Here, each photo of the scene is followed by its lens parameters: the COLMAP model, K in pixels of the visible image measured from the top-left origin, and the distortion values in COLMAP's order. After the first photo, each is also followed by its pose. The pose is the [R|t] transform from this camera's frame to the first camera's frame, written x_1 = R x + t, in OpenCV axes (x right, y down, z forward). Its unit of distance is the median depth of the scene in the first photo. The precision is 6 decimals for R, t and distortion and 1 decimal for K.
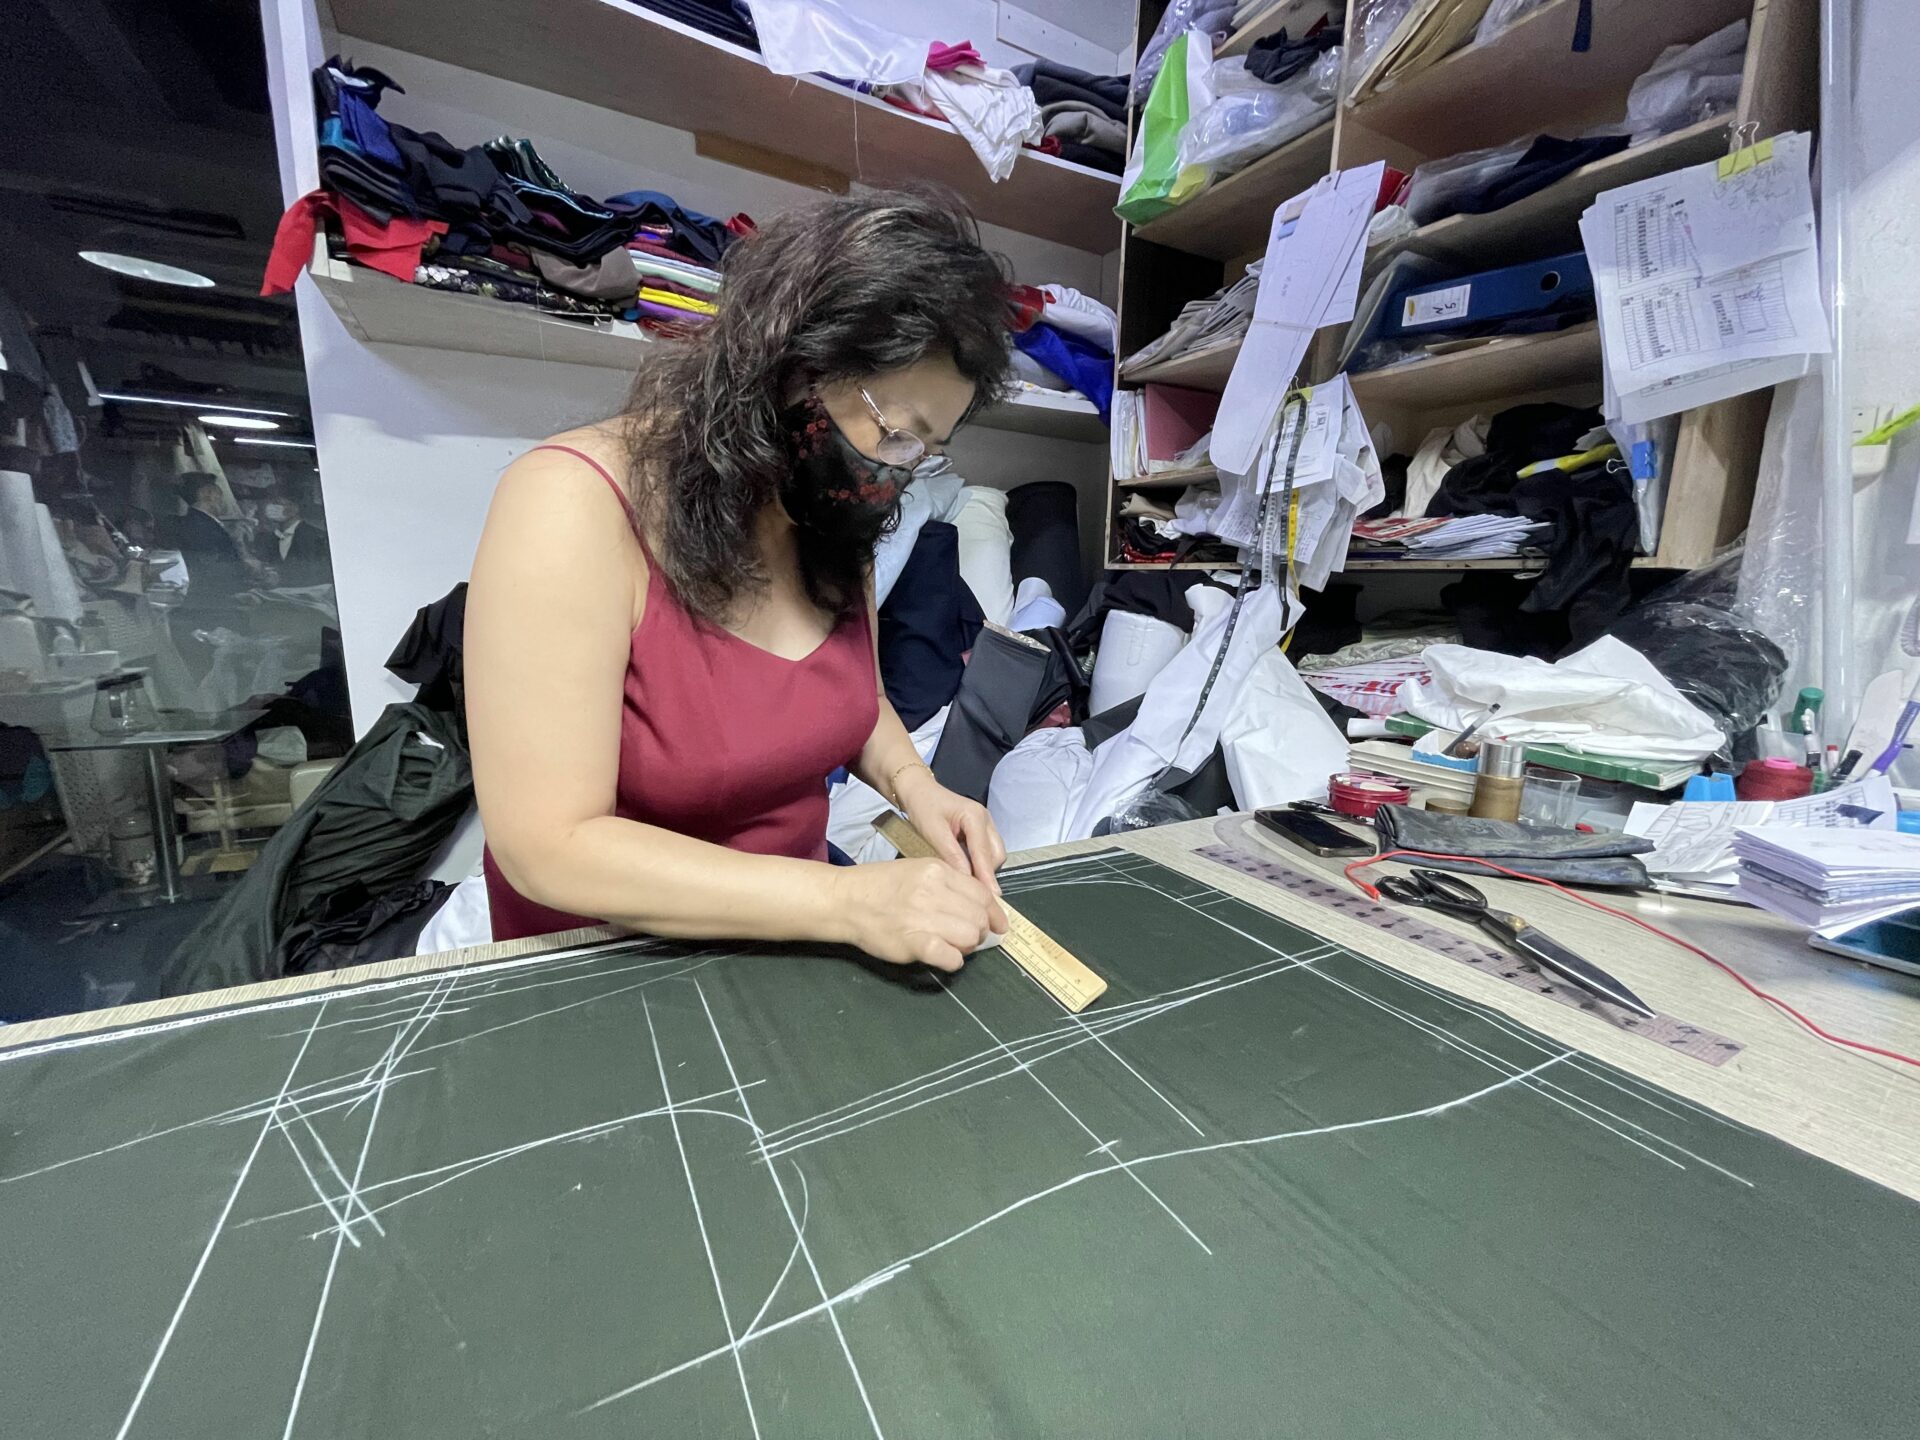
lens RADIAL K [[773.3, 0, 949.0], [0, 773.3, 711.8], [0, 0, 1]] dist [0.000267, -0.000891]
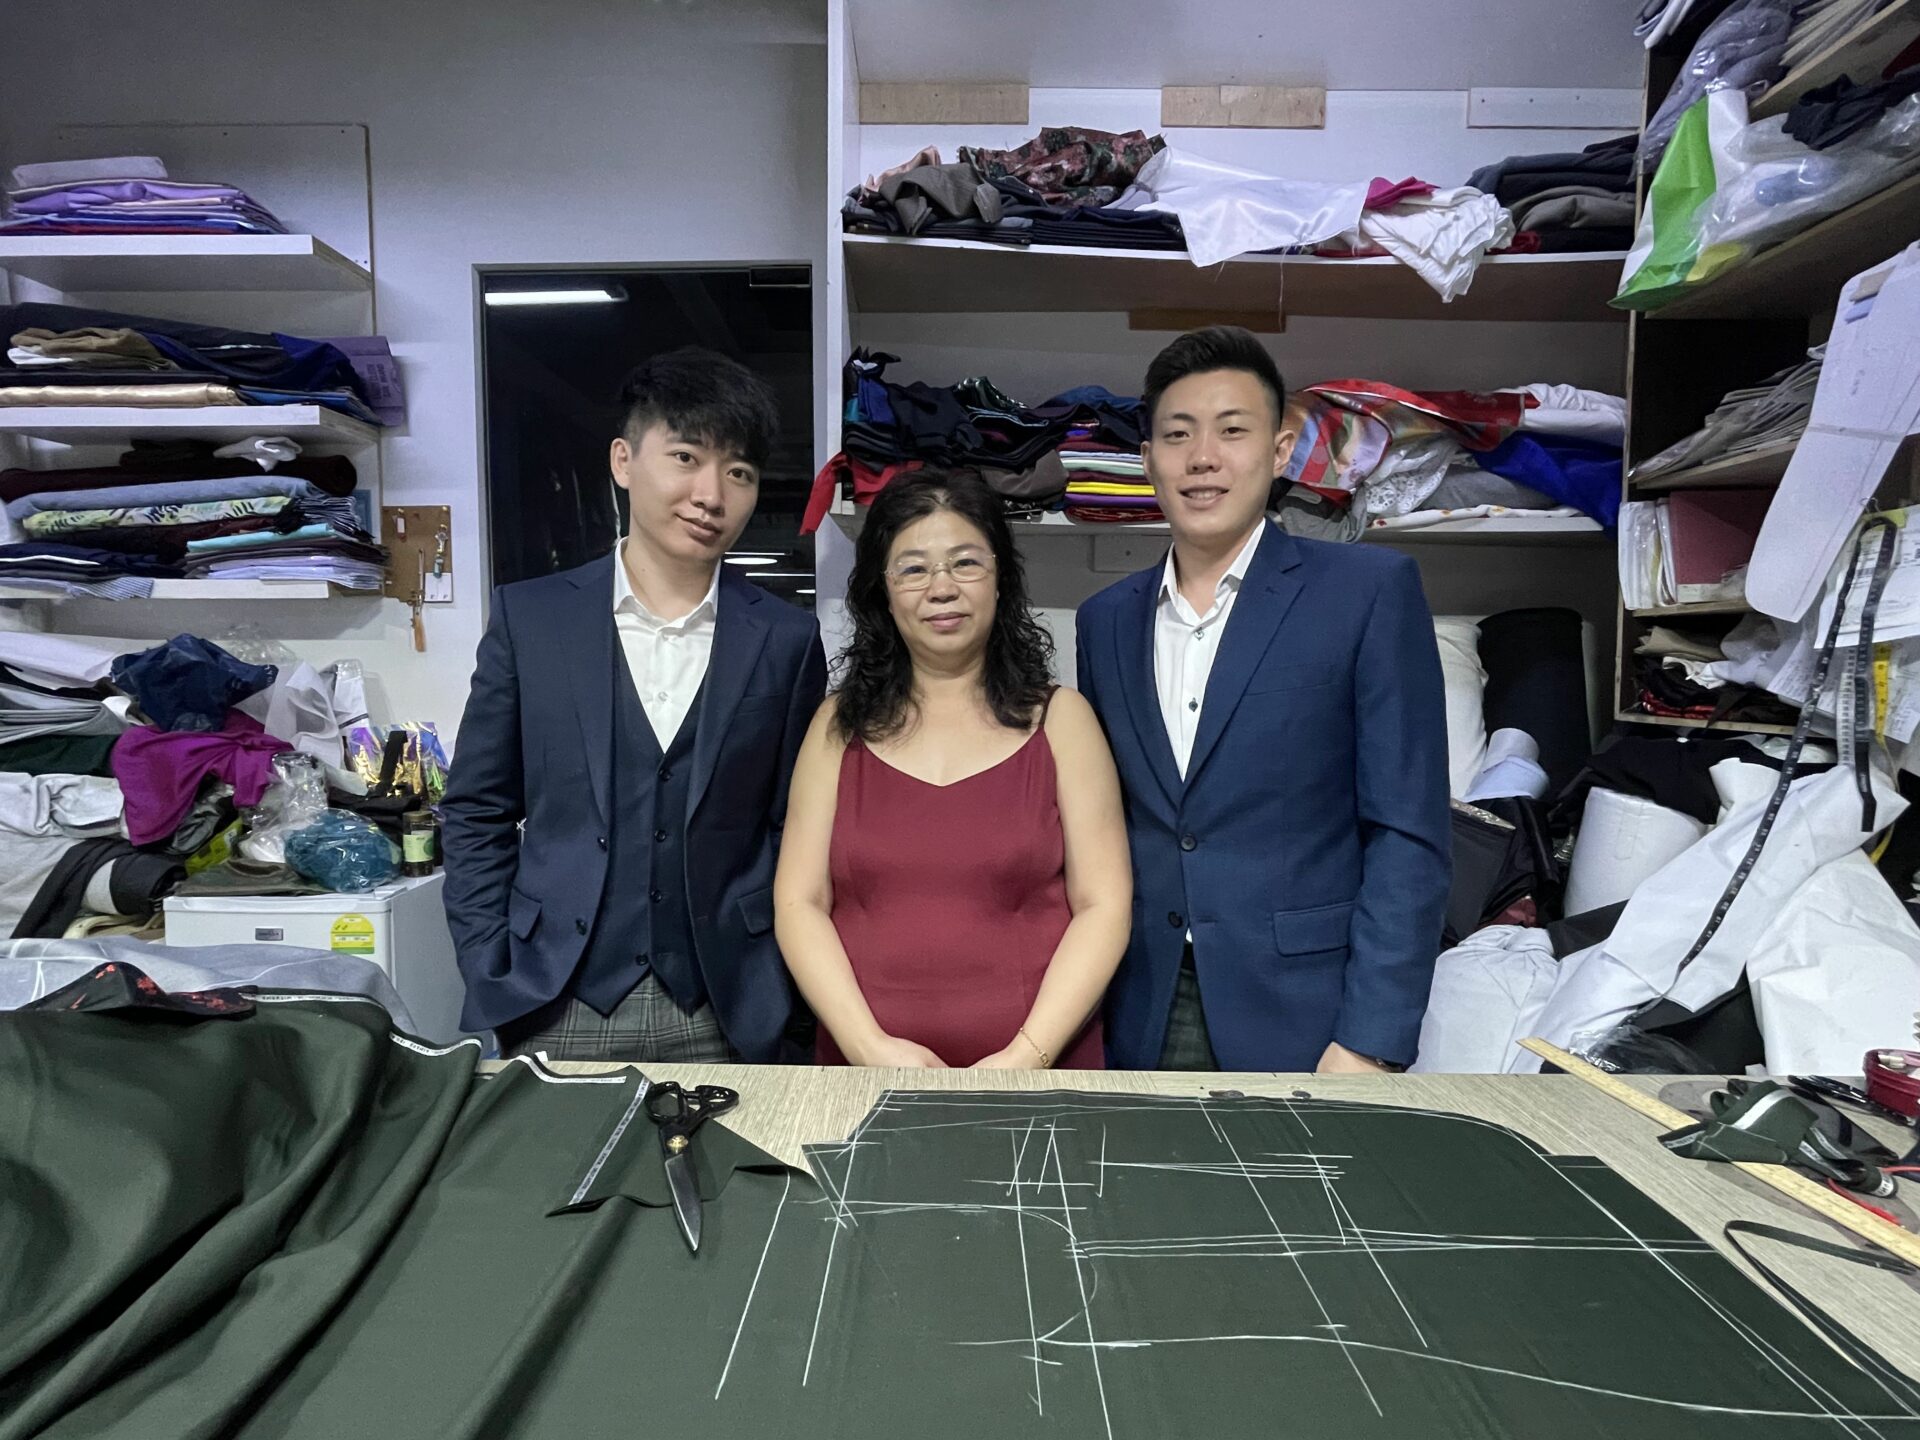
lens RADIAL K [[933.7, 0, 947.8], [0, 933.7, 727.0], [0, 0, 1]] dist [-0.006309, 0.003546]
pose [[0.874905, 0.015989, -0.484030, 0.092975], [-0.072308, 0.992565, -0.097912, -0.051761], [0.478866, 0.120662, 0.869556, -0.181256]]
